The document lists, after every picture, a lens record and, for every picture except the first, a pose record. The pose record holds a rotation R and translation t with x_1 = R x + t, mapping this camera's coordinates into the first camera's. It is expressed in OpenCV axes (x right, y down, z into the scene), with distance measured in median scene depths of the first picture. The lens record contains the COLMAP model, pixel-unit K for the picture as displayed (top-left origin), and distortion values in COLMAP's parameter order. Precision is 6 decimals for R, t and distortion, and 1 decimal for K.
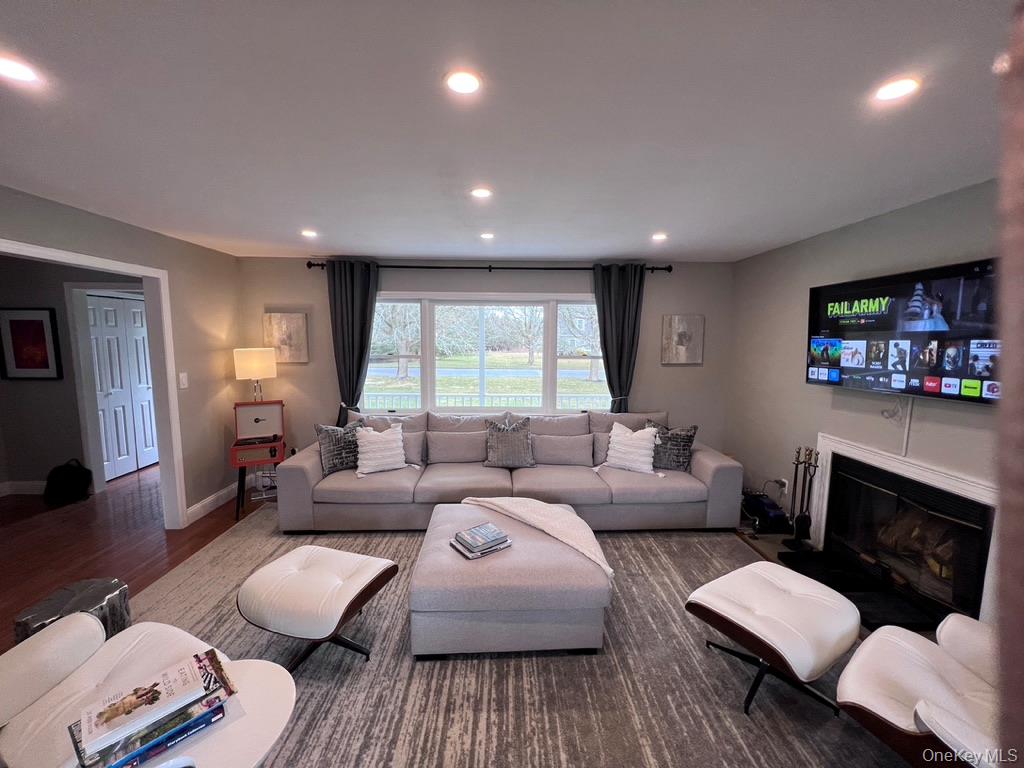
lens RADIAL K [[404.8, 0, 512.0], [0, 404.8, 384.0], [0, 0, 1]] dist [-0.002584, -0.000009]
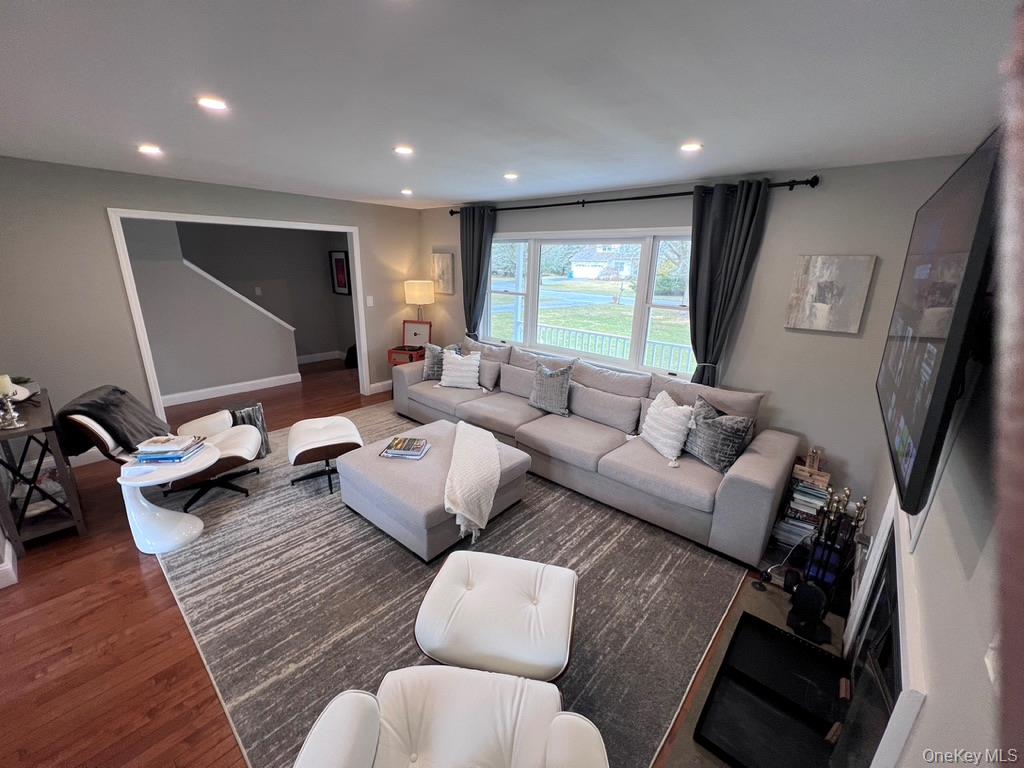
lens RADIAL K [[404.8, 0, 512.0], [0, 404.8, 384.0], [0, 0, 1]] dist [-0.002584, -0.000009]
pose [[0.737399, 0.205039, -0.643585, 0.543406], [-0.096173, 0.974977, 0.200424, -0.053984], [0.668576, -0.085897, 0.738666, 0.178978]]
